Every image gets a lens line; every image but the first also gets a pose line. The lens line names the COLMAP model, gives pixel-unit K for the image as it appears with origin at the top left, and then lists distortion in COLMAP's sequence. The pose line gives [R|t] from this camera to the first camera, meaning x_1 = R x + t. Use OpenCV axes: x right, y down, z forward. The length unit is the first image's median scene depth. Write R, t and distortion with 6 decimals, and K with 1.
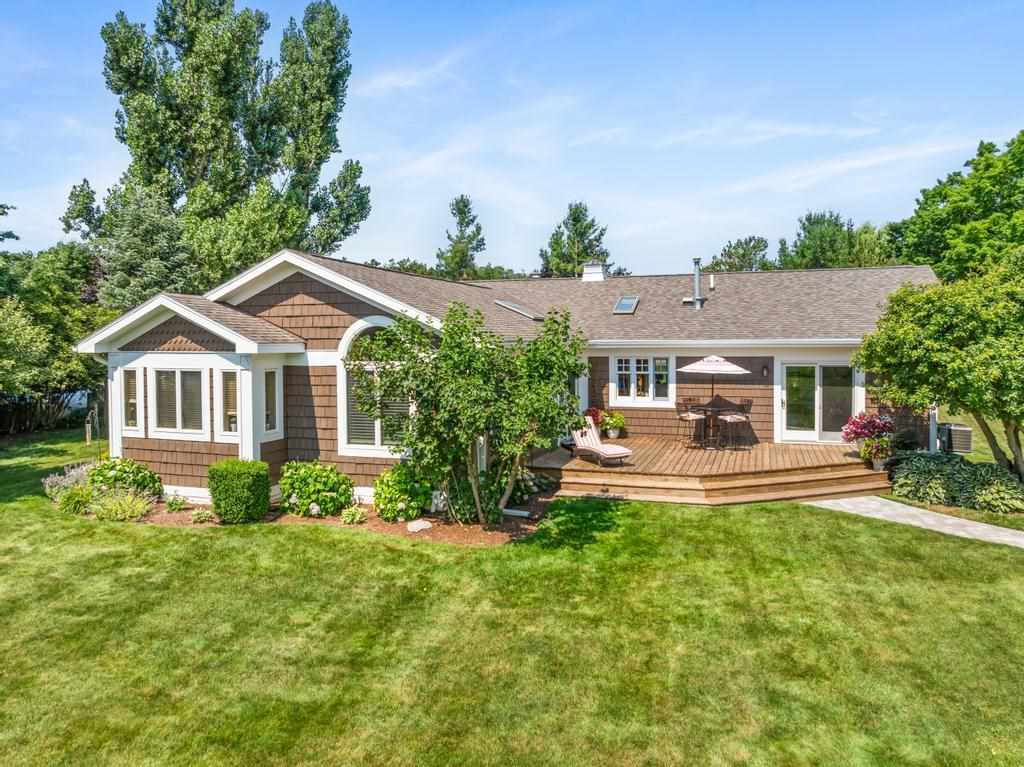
lens RADIAL K [[730.7, 0, 506.2], [0, 730.7, 371.4], [0, 0, 1]] dist [-0.047605, 0.039506]
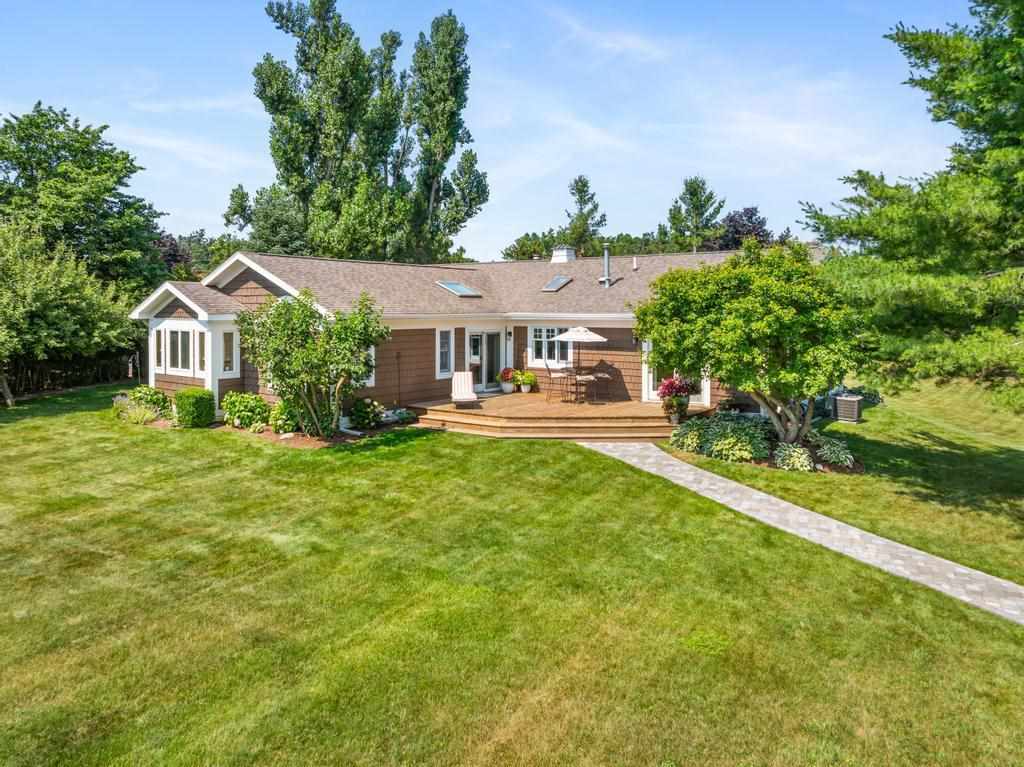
lens RADIAL K [[749.6, 0, 511.7], [0, 749.6, 333.5], [0, 0, 1]] dist [0.001288, -0.056981]
pose [[0.949990, 0.017411, -0.311793, 0.308560], [-0.020346, 0.999774, -0.006164, 0.000025], [0.311615, 0.012200, 0.950130, -0.127272]]
